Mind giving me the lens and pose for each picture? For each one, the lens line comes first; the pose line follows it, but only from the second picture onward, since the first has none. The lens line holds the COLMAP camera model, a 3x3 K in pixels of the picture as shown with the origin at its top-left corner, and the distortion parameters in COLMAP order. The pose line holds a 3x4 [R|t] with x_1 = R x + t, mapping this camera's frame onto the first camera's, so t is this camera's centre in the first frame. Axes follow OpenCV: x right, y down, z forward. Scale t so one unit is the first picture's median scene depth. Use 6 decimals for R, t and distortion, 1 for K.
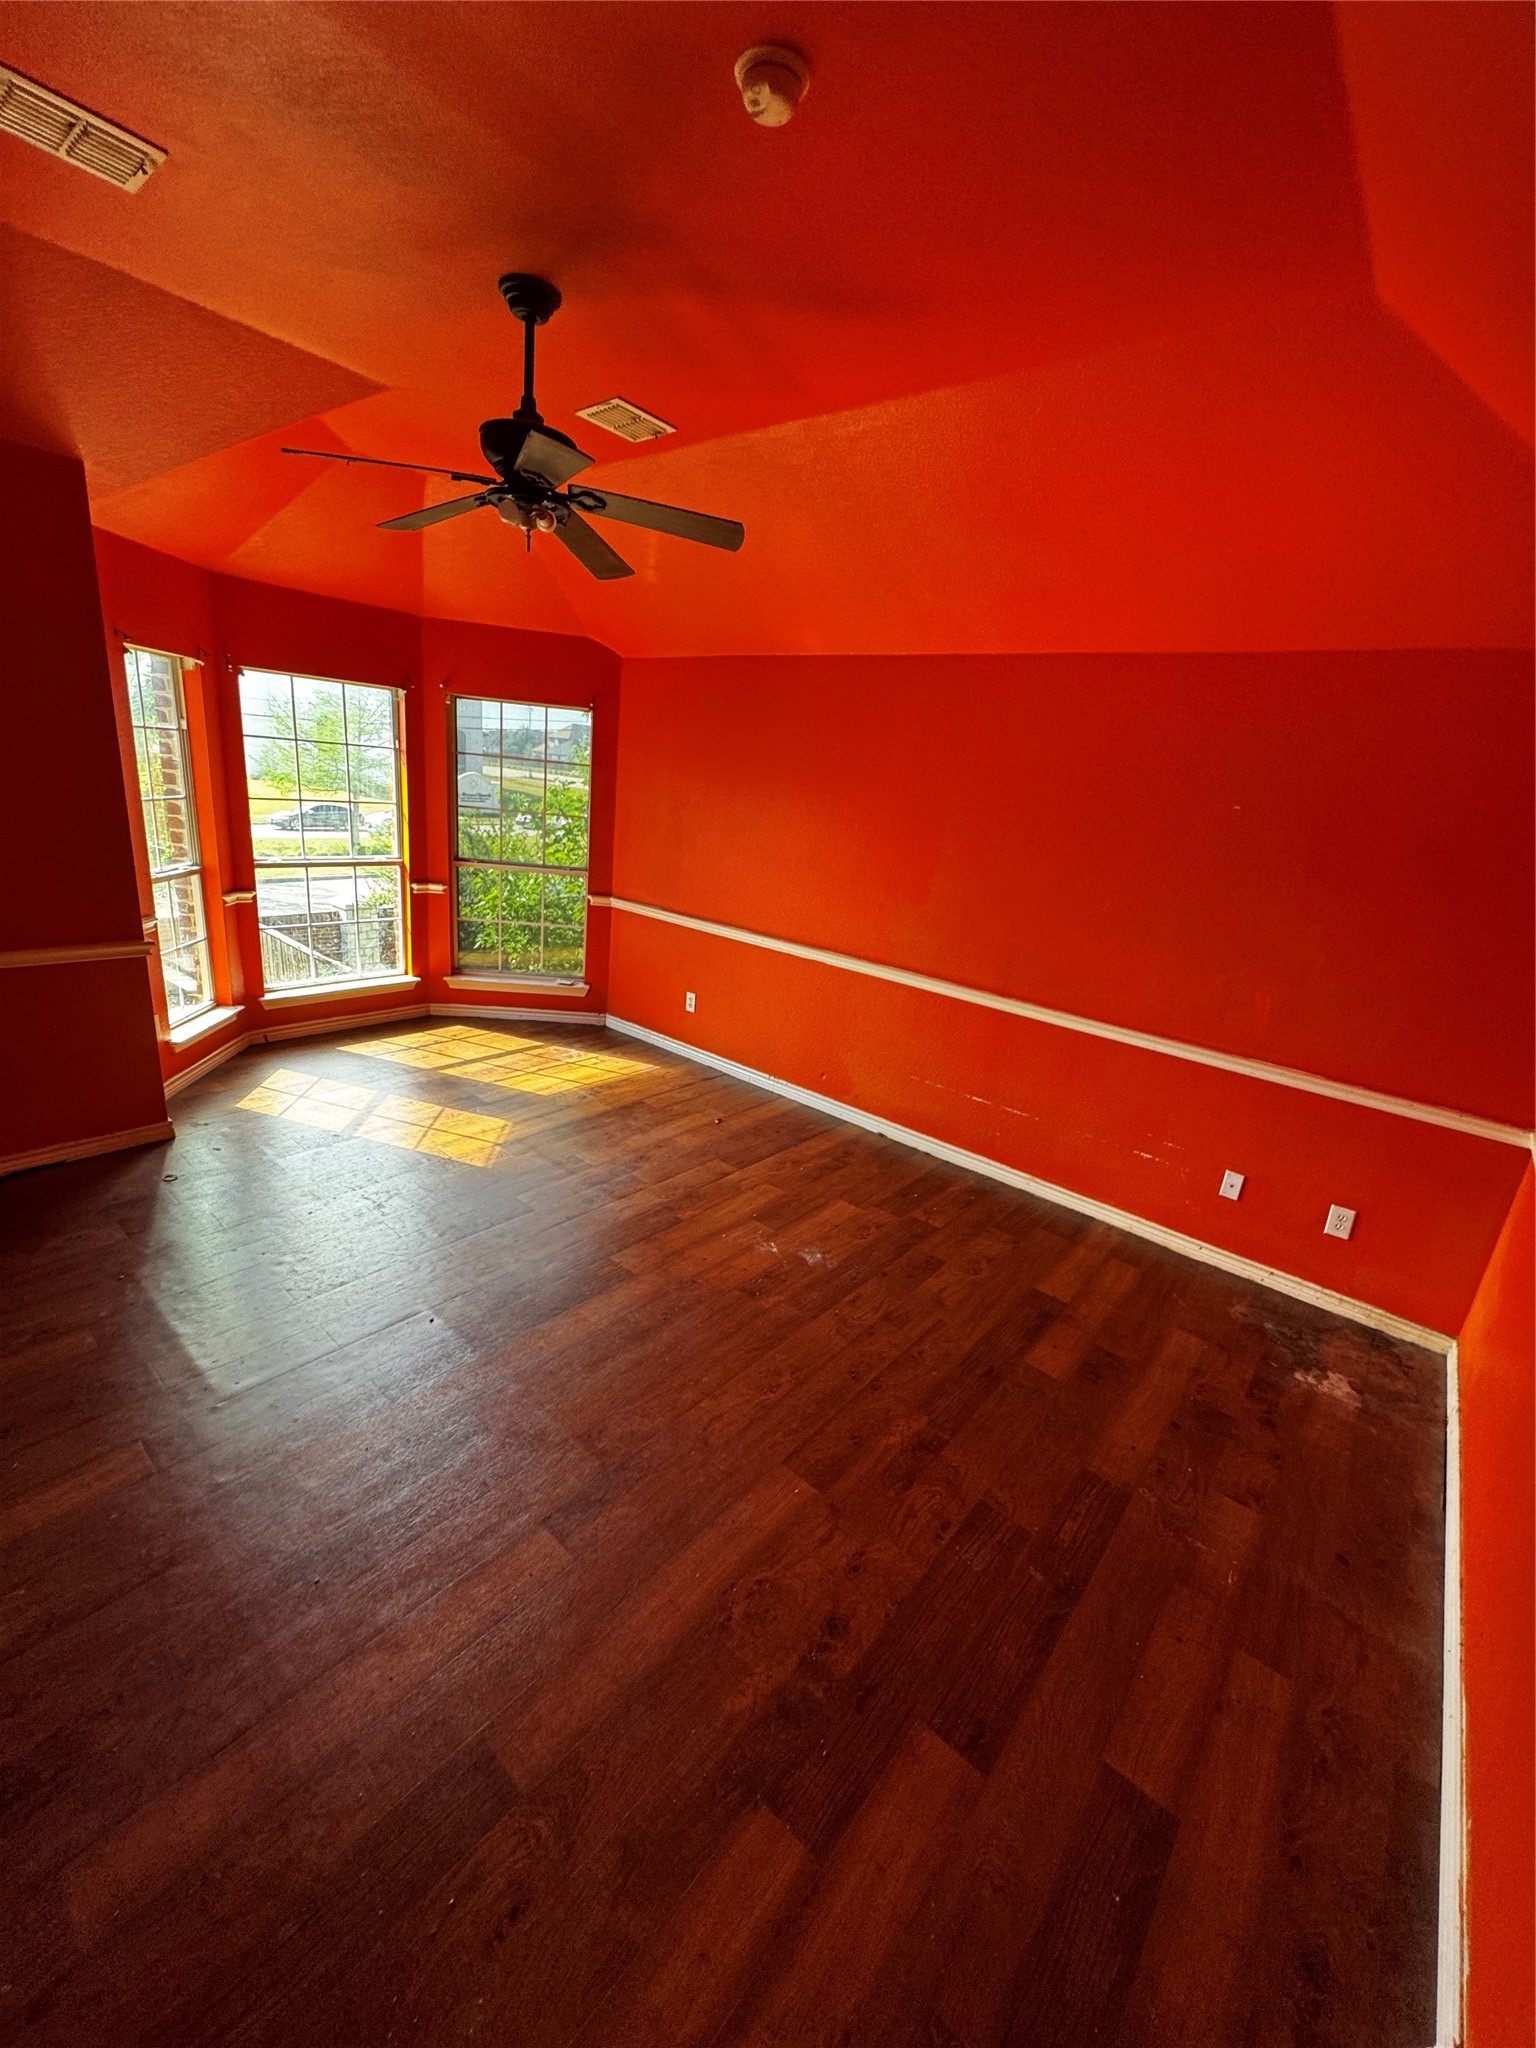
lens RADIAL K [[818.8, 0, 768.2], [0, 818.8, 1022.5], [0, 0, 1]] dist [-0.003078, 0.000636]
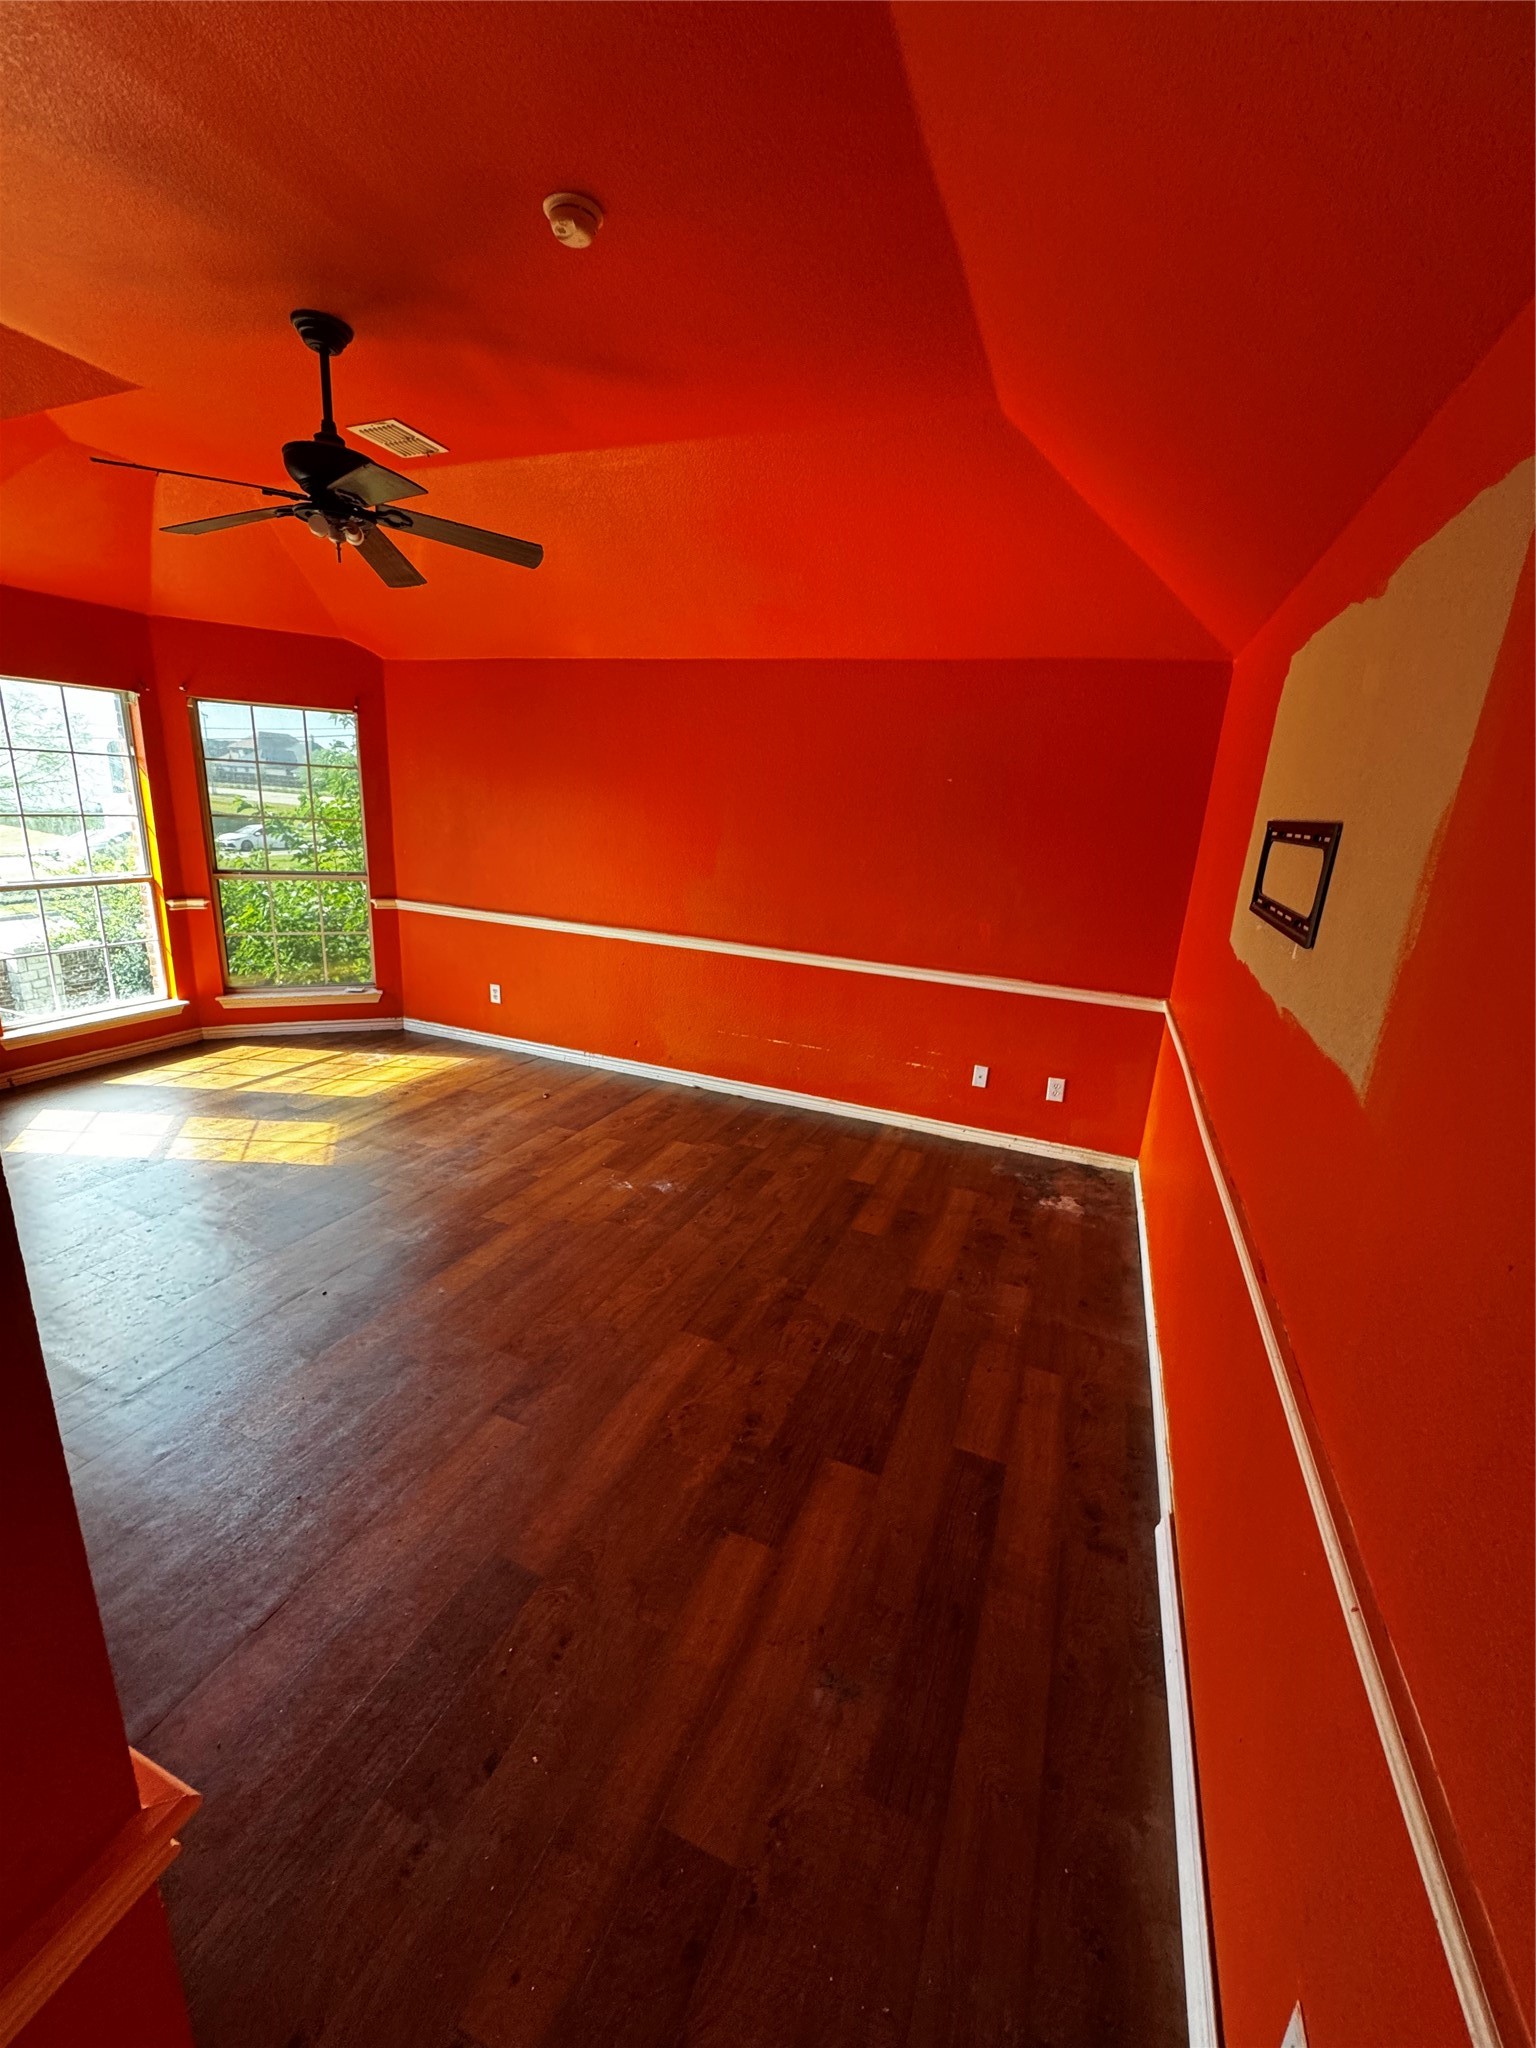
lens RADIAL K [[818.8, 0, 767.0], [0, 818.8, 1020.4], [0, 0, 1]] dist [-0.003078, 0.000636]
pose [[0.952313, -0.118120, 0.281333, -0.116143], [0.119350, 0.992769, 0.012822, 0.067012], [-0.280814, 0.021367, 0.959524, -0.157381]]
